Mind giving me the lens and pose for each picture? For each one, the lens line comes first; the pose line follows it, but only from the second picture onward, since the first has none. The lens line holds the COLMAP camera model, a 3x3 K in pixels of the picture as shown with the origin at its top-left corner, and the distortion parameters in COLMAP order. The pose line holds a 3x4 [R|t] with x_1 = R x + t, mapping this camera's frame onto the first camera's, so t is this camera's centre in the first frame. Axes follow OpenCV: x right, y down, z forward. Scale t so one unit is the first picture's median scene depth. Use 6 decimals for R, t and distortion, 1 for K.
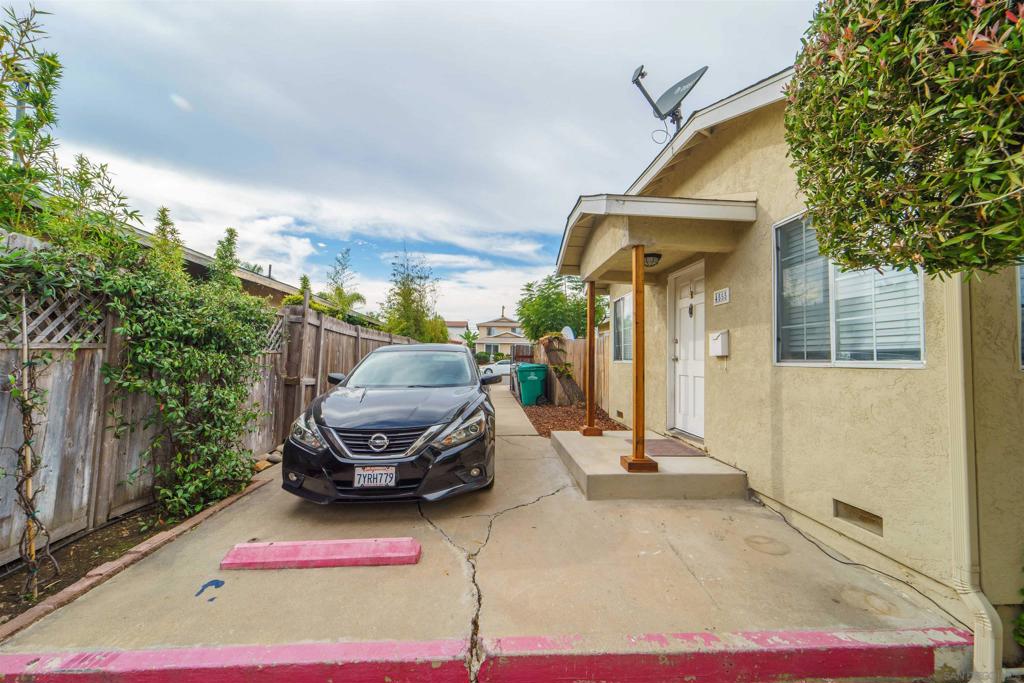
lens RADIAL K [[406.5, 0, 512.0], [0, 406.5, 341.5], [0, 0, 1]] dist [0.005428, -0.002925]
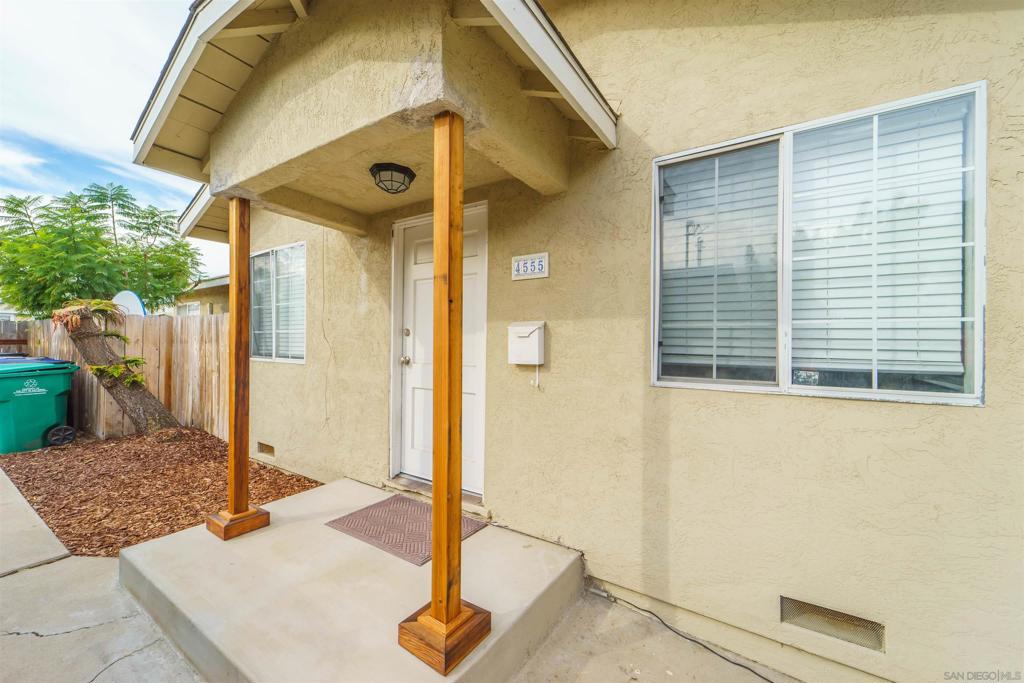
lens RADIAL K [[406.5, 0, 512.0], [0, 406.5, 341.5], [0, 0, 1]] dist [0.005428, -0.002925]
pose [[0.596286, -0.009991, 0.802710, 0.009561], [-0.034680, 0.998668, 0.038192, -0.022710], [-0.802023, -0.050612, 0.595145, 0.718323]]
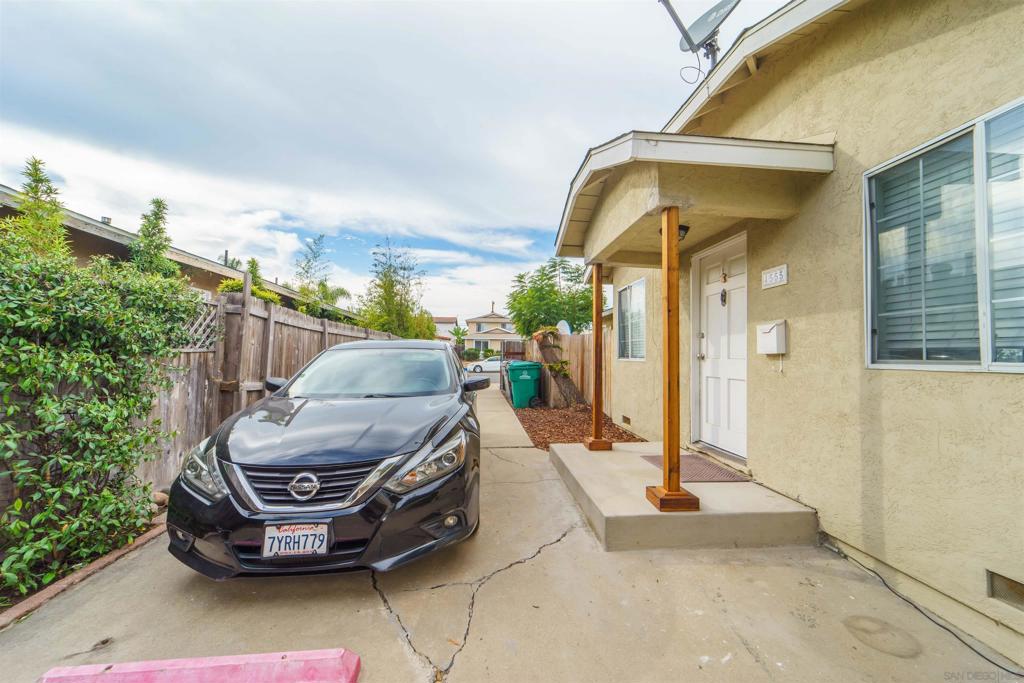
lens RADIAL K [[406.5, 0, 512.0], [0, 406.5, 341.5], [0, 0, 1]] dist [0.005428, -0.002925]
pose [[0.999714, -0.002853, 0.023763, -0.000775], [0.002622, 0.999949, 0.009742, 0.003248], [-0.023790, -0.009677, 0.999670, 0.263286]]
